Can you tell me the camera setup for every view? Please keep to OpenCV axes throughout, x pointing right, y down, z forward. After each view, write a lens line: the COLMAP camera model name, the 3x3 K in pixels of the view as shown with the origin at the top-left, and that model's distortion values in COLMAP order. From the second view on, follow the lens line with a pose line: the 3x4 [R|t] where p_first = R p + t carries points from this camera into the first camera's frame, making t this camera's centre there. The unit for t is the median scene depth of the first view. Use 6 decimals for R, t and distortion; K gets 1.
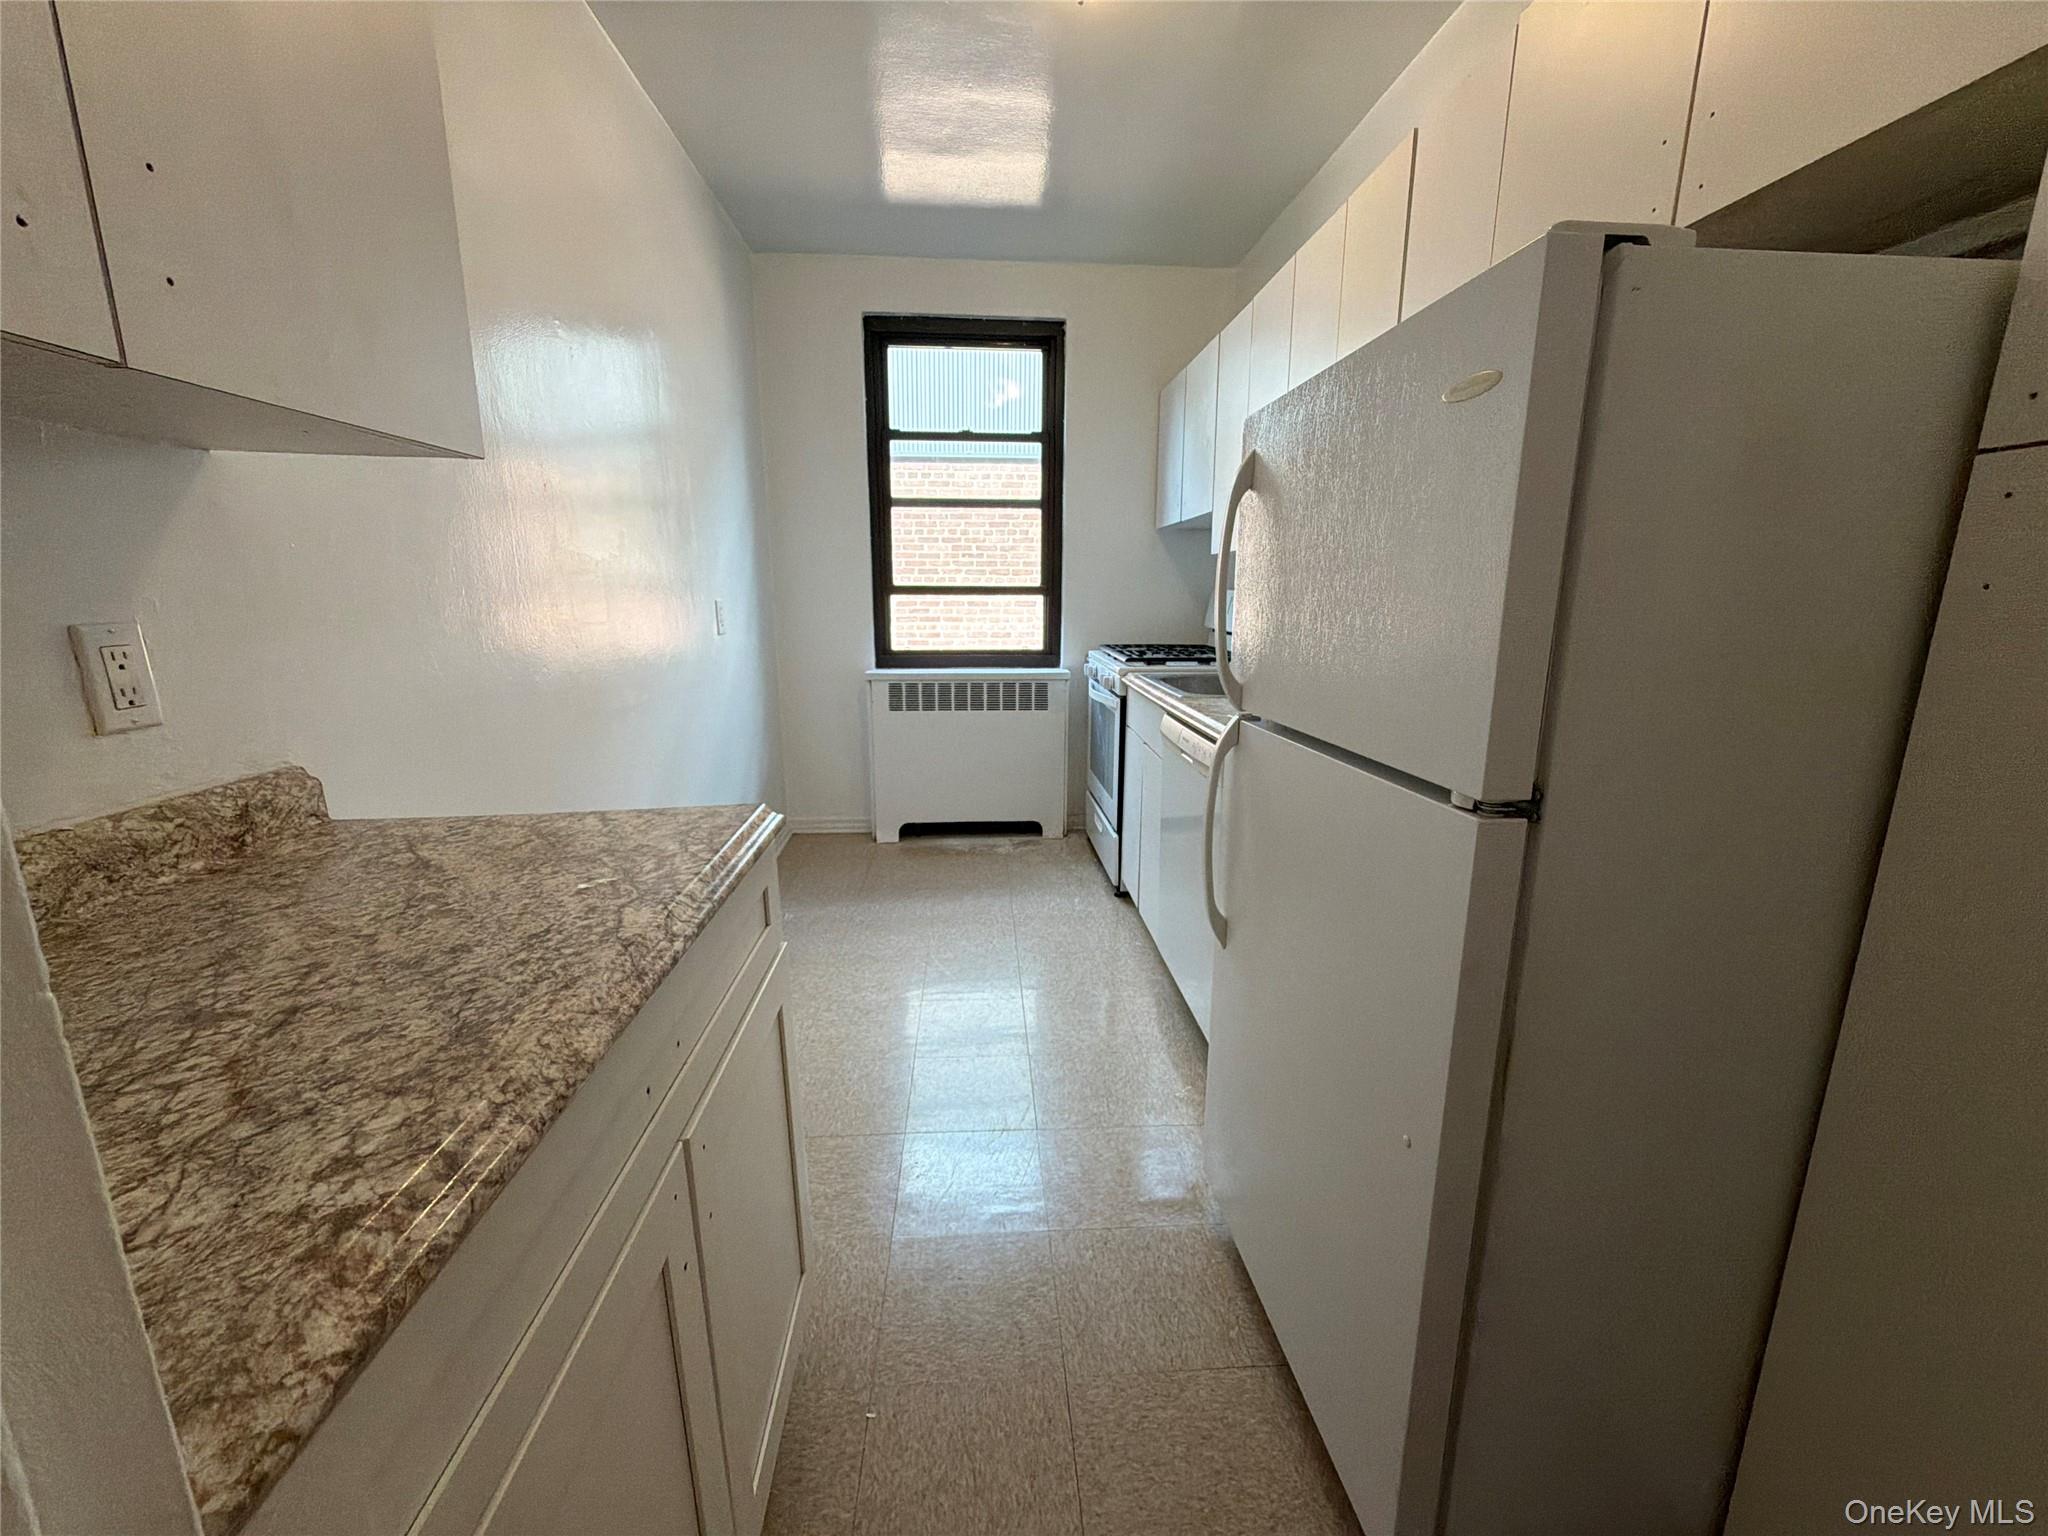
lens RADIAL K [[822.2, 0, 1027.2], [0, 822.2, 769.9], [0, 0, 1]] dist [0.001603, -0.000923]
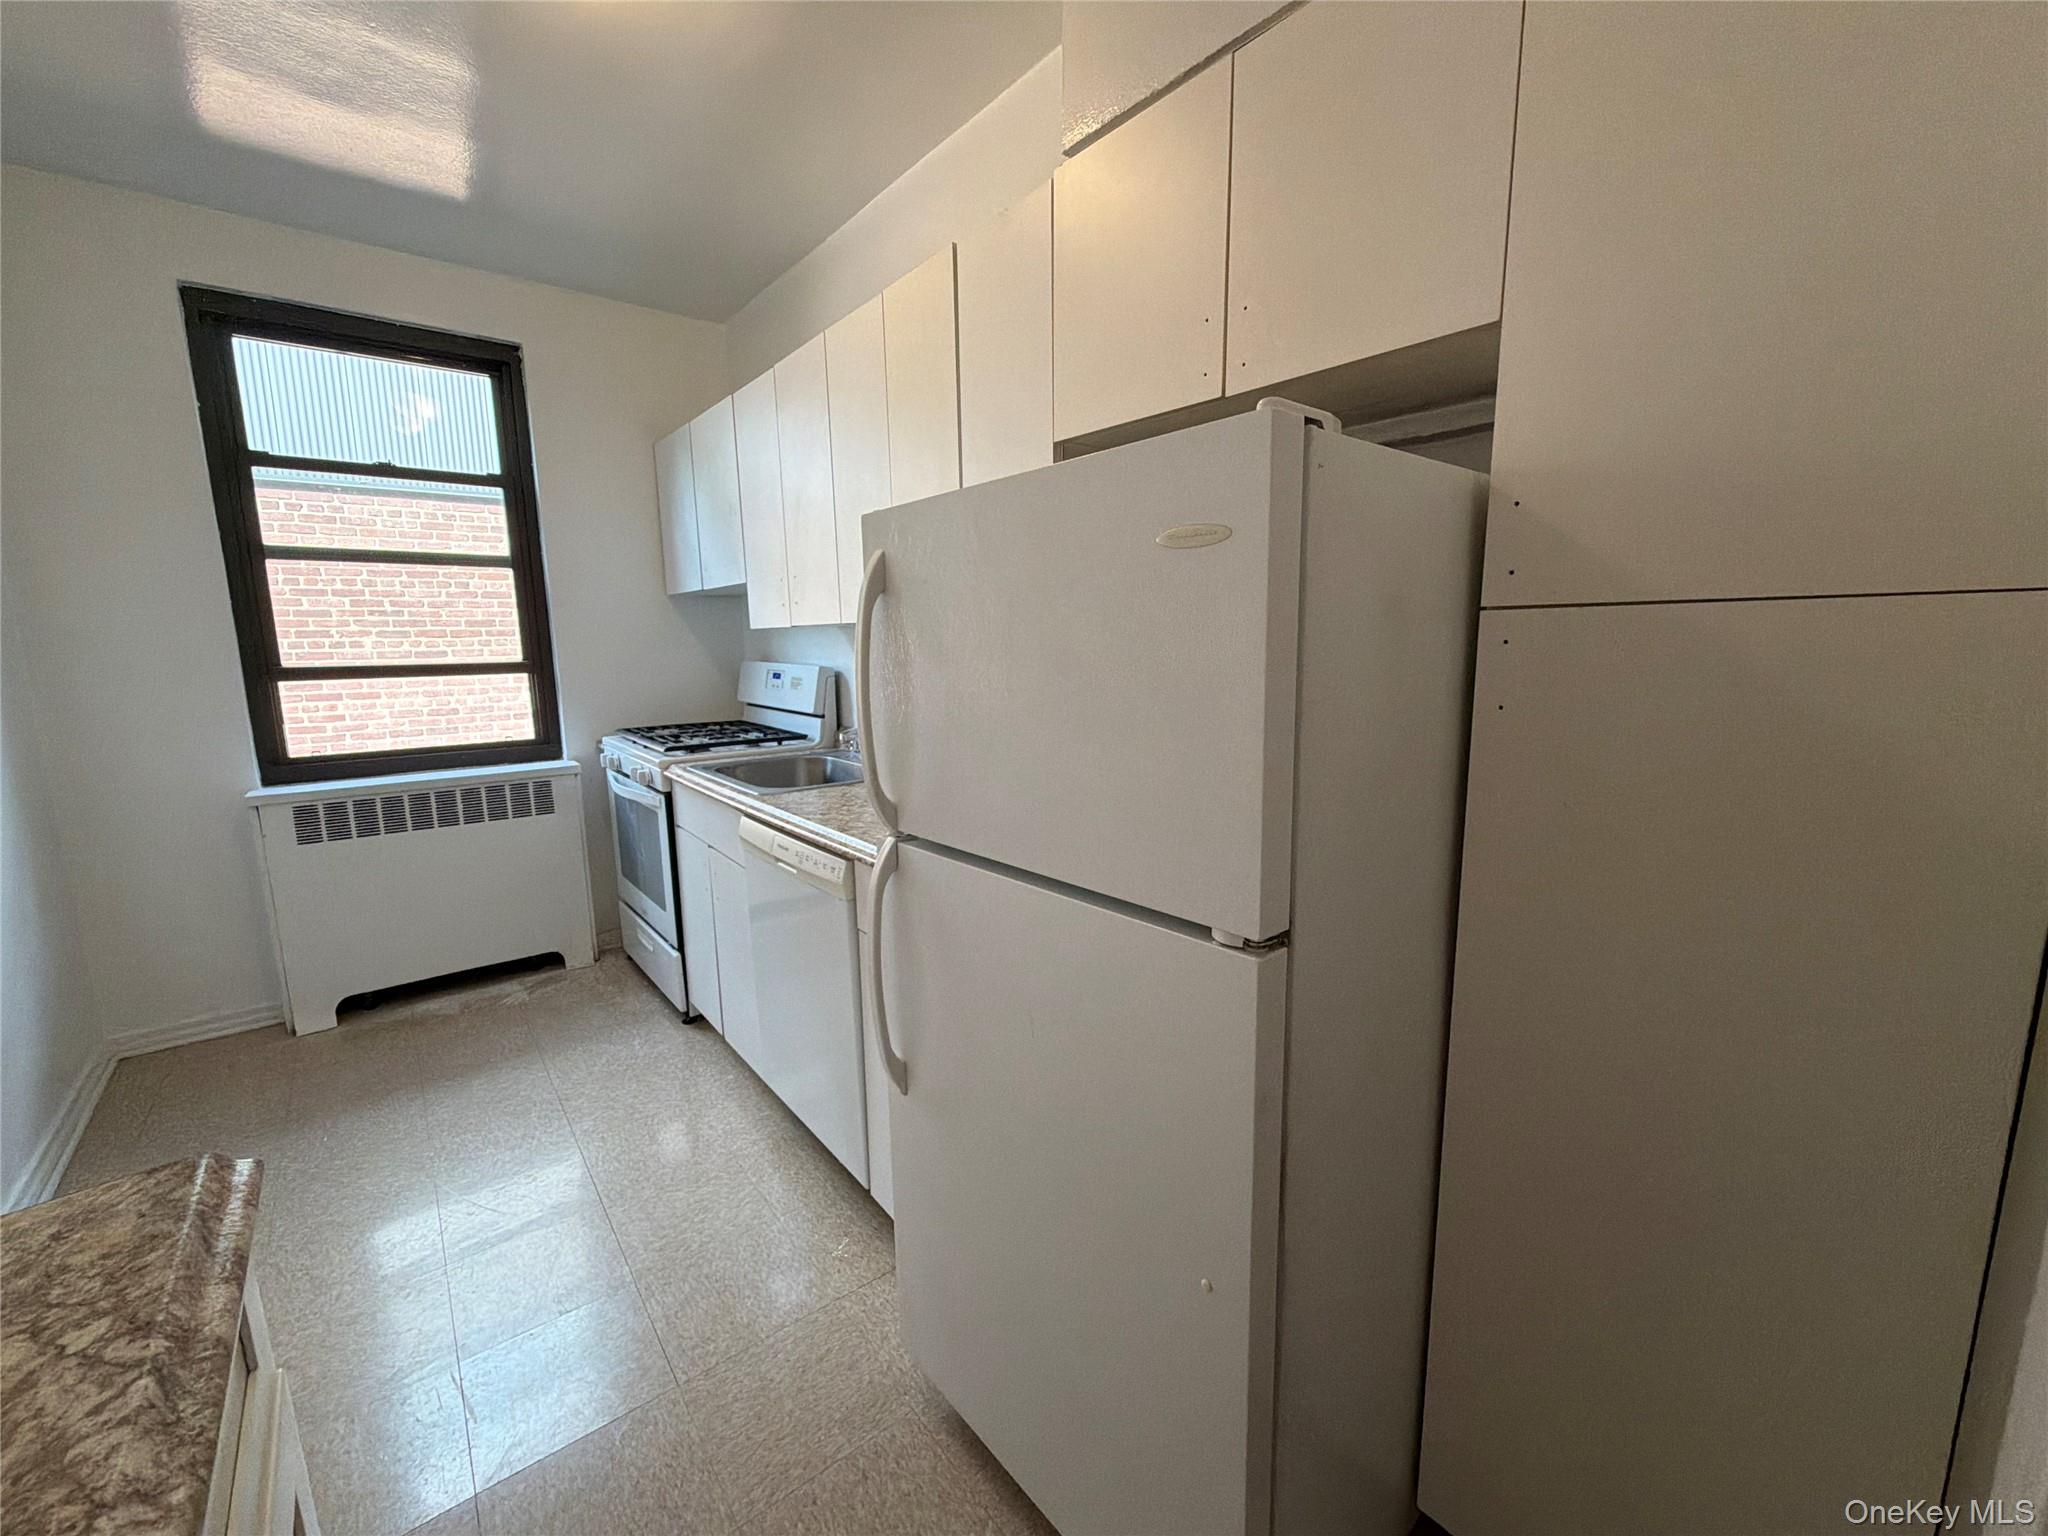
lens RADIAL K [[822.2, 0, 1027.5], [0, 822.2, 770.2], [0, 0, 1]] dist [0.001603, -0.000923]
pose [[0.817451, -0.107311, 0.565914, -0.057419], [0.137259, 0.990480, -0.010448, -0.049926], [-0.559406, 0.086217, 0.824398, 0.077183]]
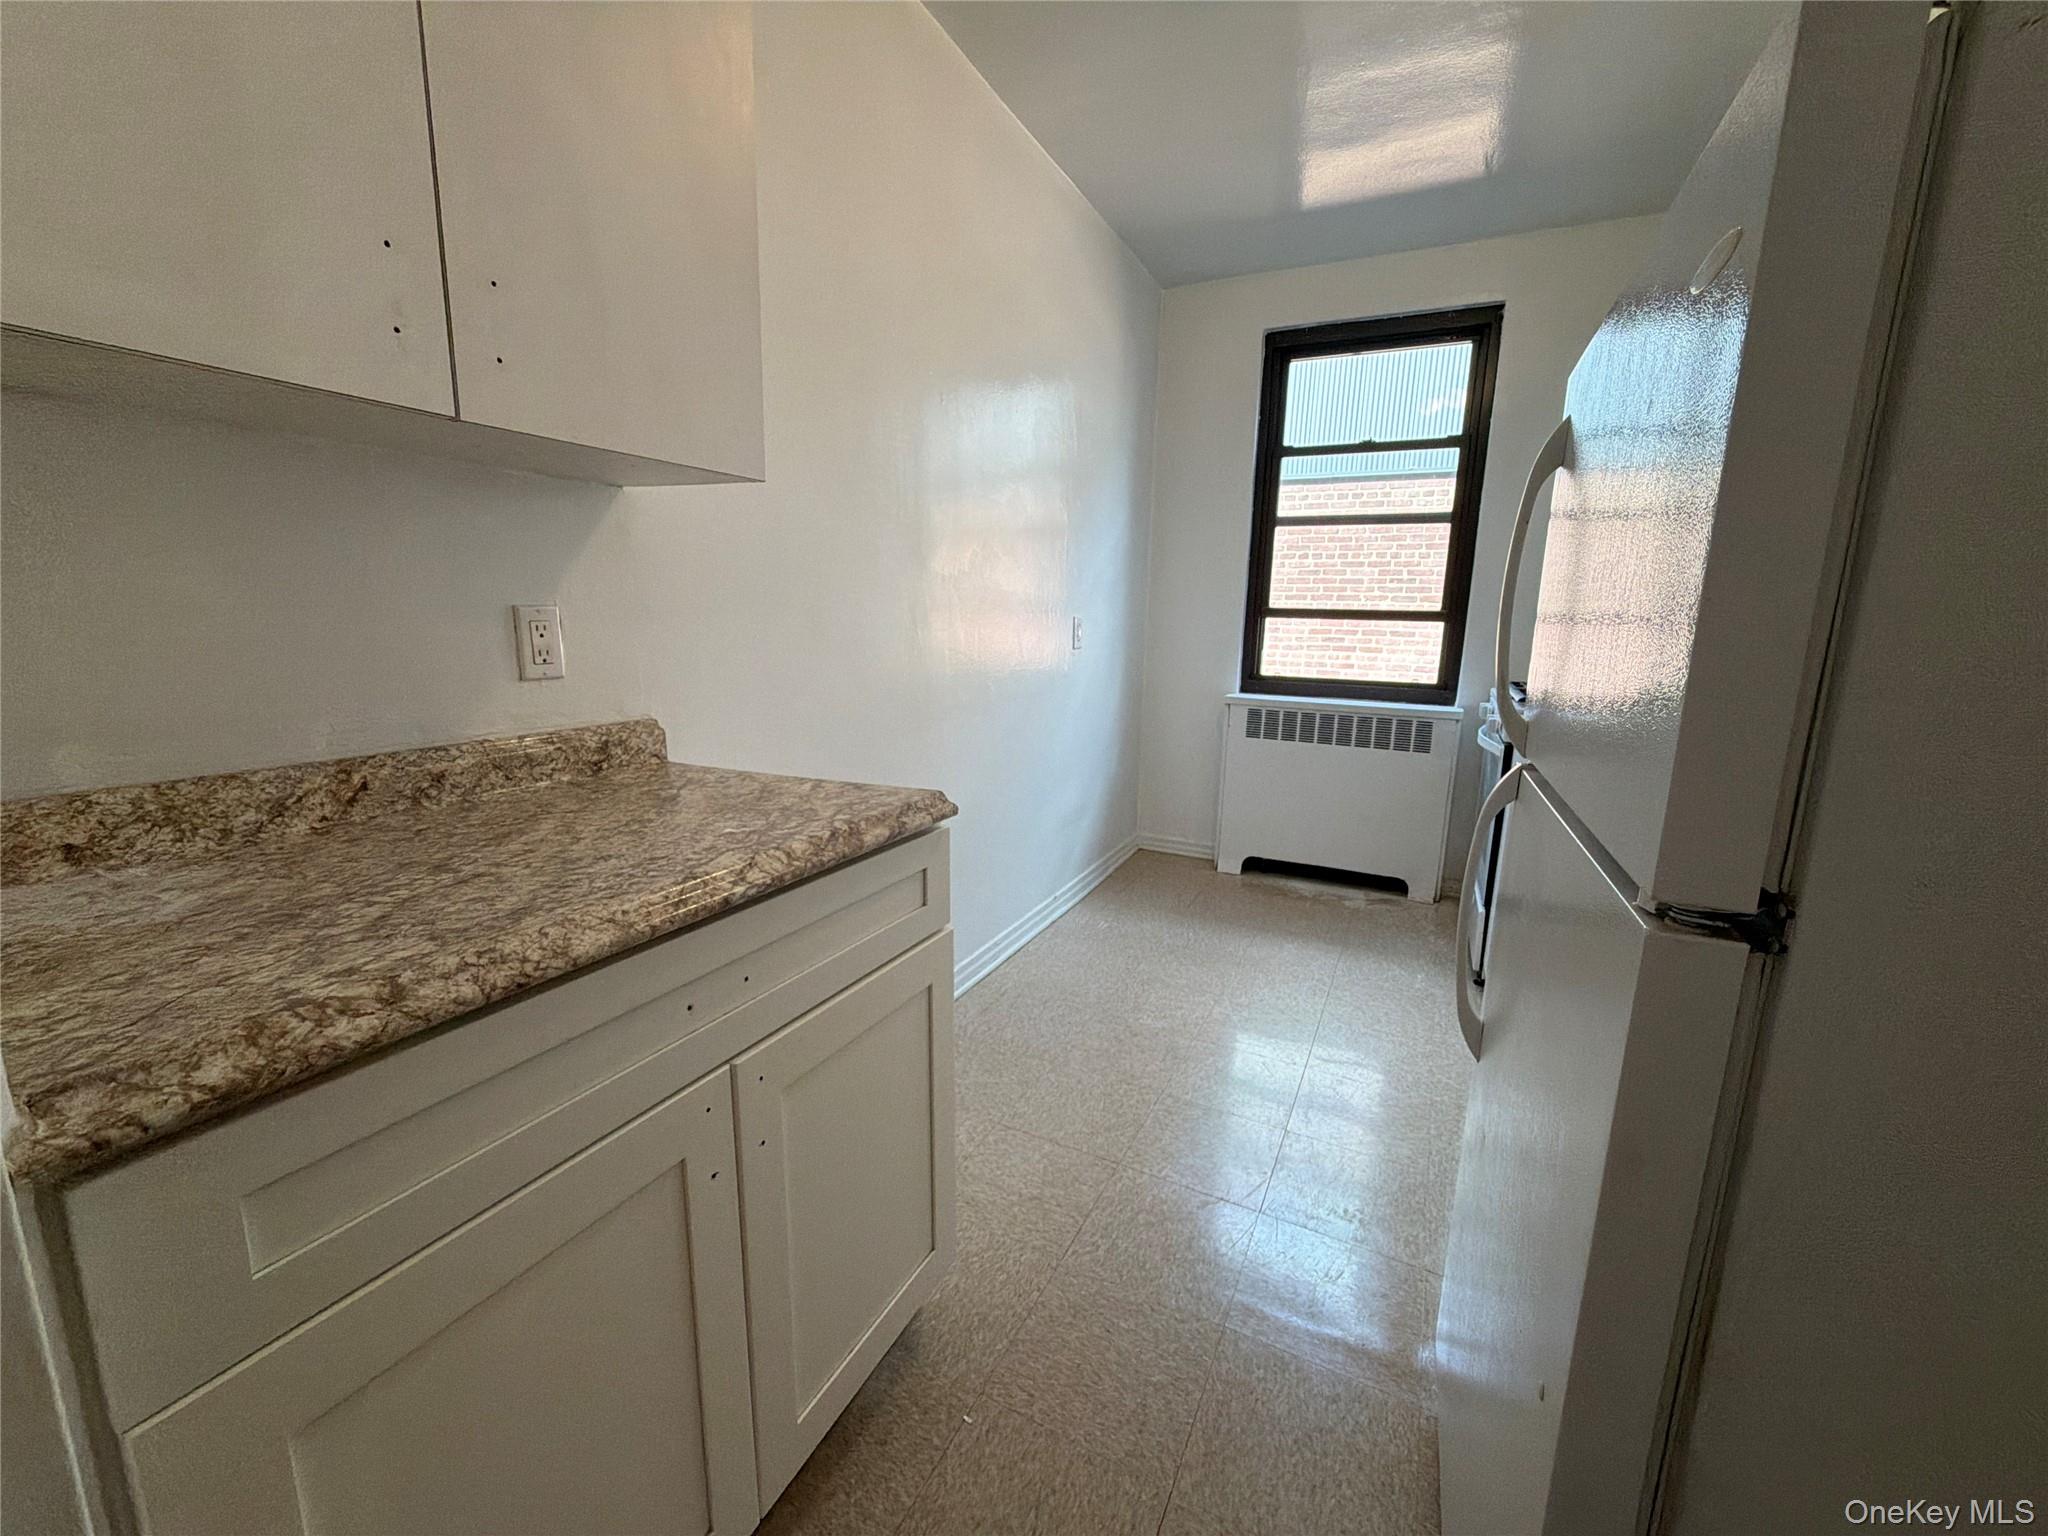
lens RADIAL K [[822.2, 0, 1025.7], [0, 822.2, 769.8], [0, 0, 1]] dist [0.001603, -0.000923]
pose [[0.859632, 0.111828, -0.498525, 0.110520], [-0.129498, 0.991579, -0.000872, 0.000297], [0.494230, 0.065308, 0.866875, 0.049827]]
